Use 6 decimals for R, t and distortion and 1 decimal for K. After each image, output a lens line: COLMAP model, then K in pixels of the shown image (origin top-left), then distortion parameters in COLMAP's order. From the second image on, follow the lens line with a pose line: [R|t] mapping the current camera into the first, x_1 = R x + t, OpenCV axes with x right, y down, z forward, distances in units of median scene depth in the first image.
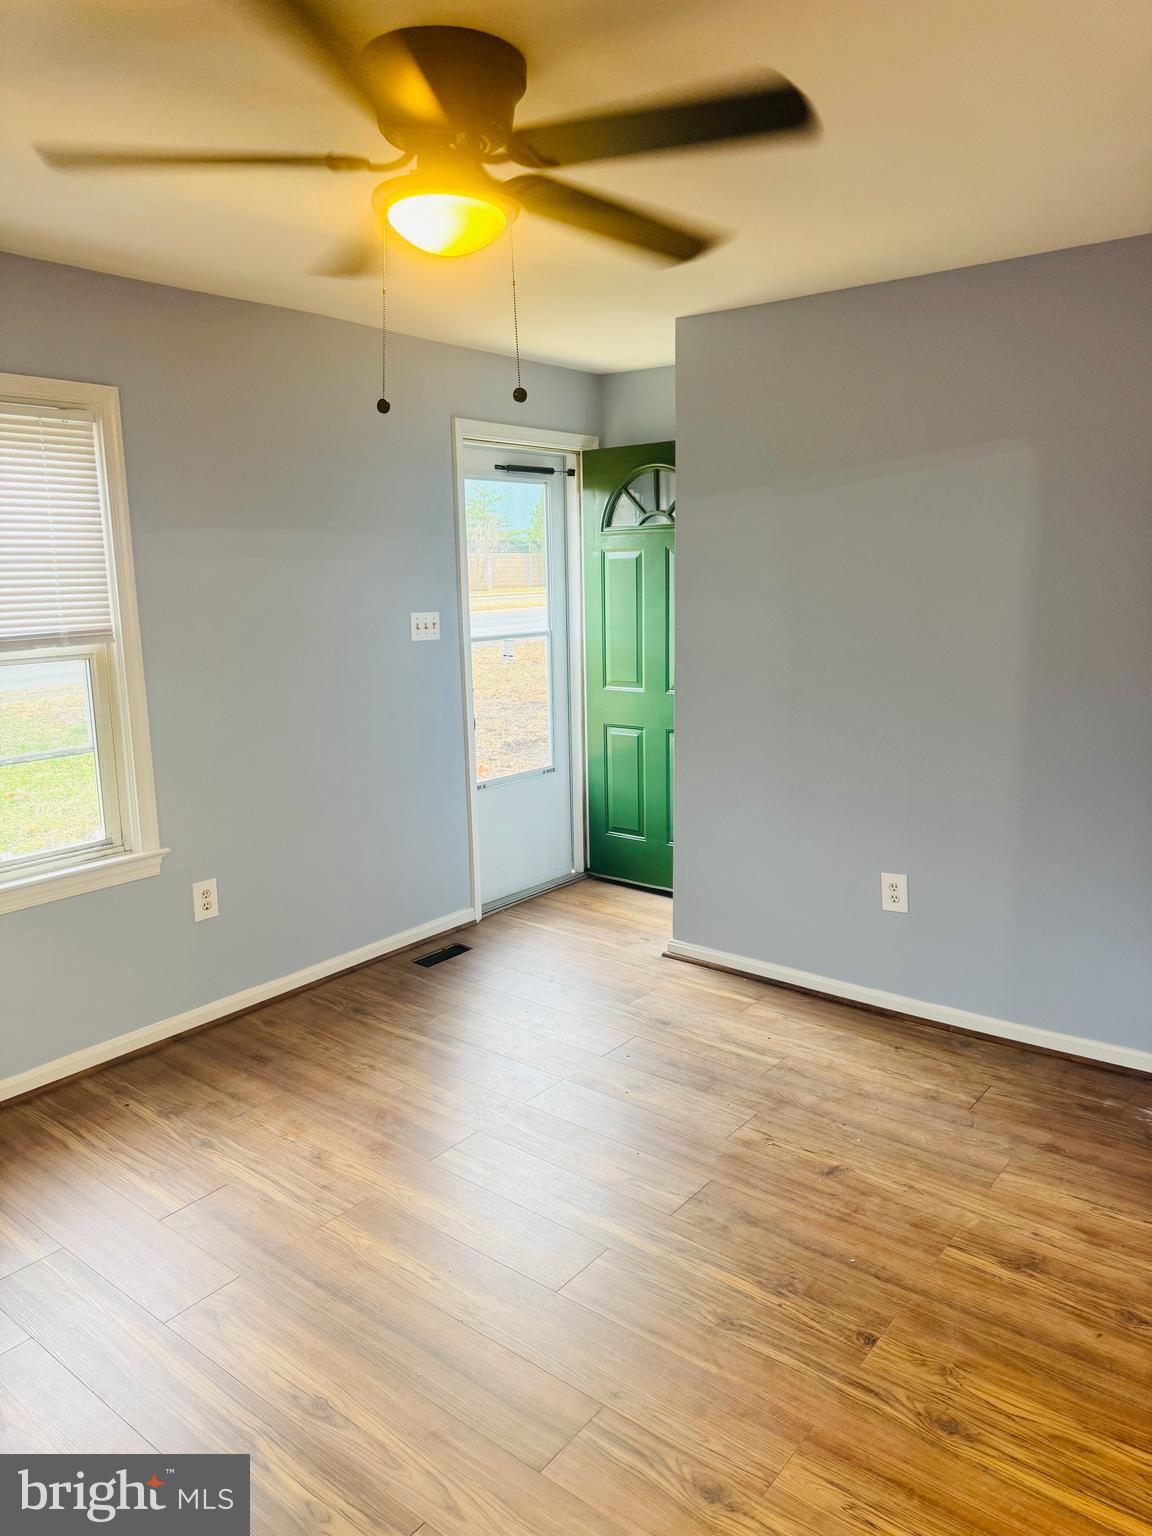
lens RADIAL K [[1089.3, 0, 584.9], [0, 1089.3, 796.4], [0, 0, 1]] dist [0.054868, -0.062553]
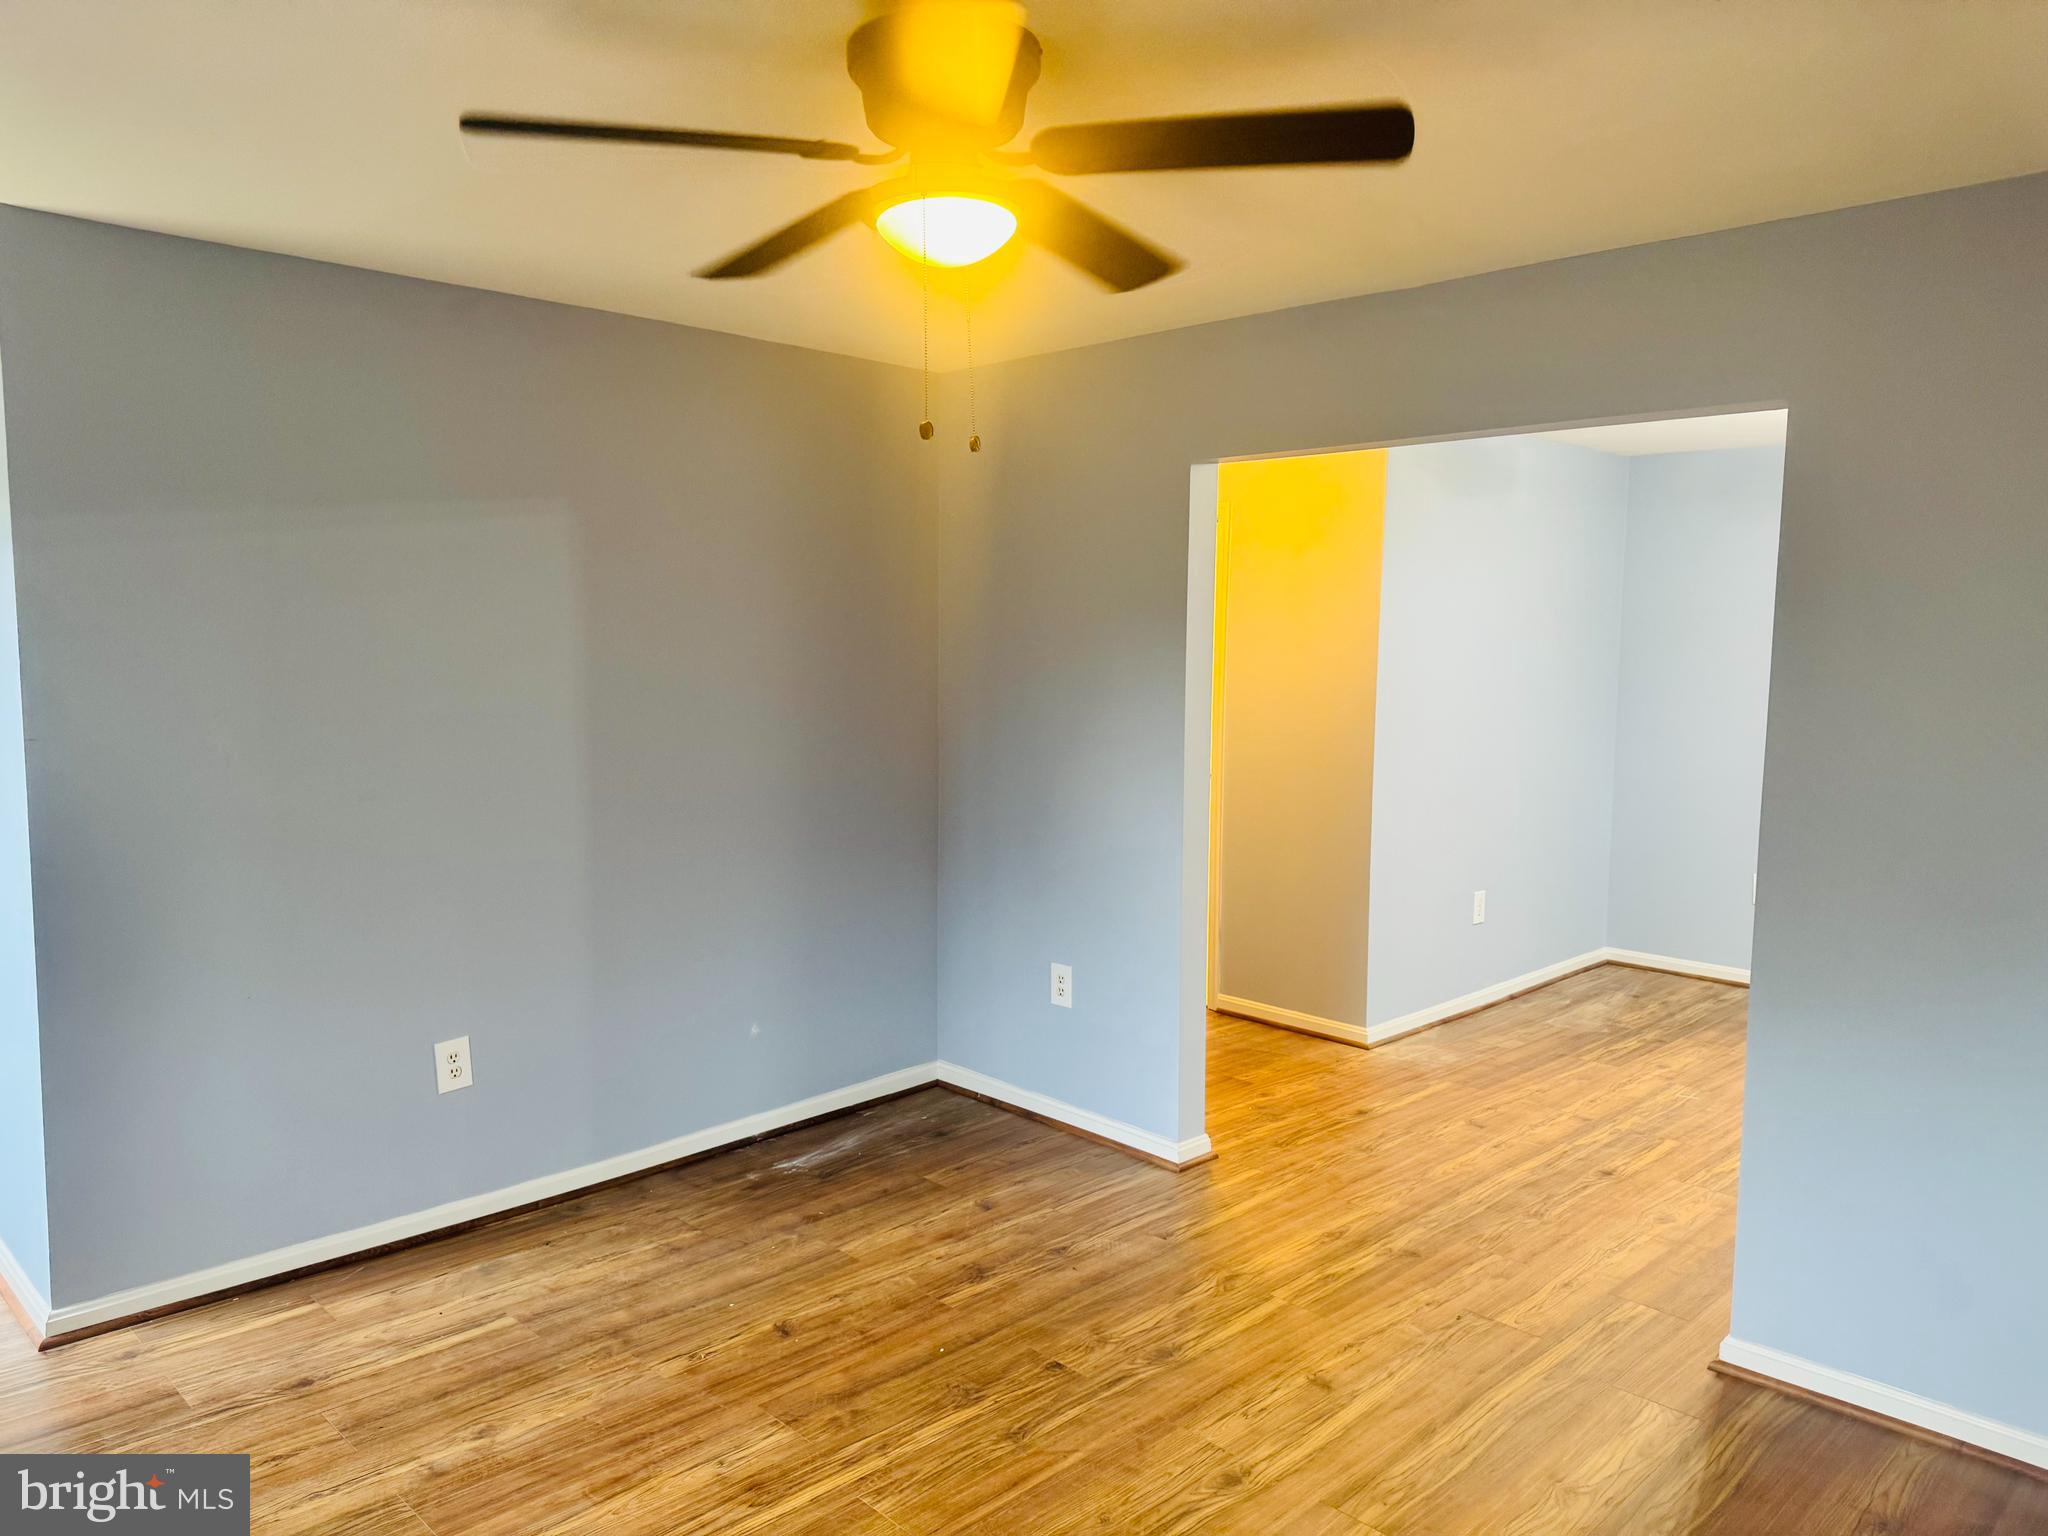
lens RADIAL K [[1452.4, 0, 1012.8], [0, 1452.4, 781.7], [0, 0, 1]] dist [0.054868, -0.062553]
pose [[0.137113, -0.092816, 0.986197, -0.792740], [0.203521, 0.976999, 0.063654, -0.109484], [-0.969422, 0.191984, 0.152849, 0.532139]]
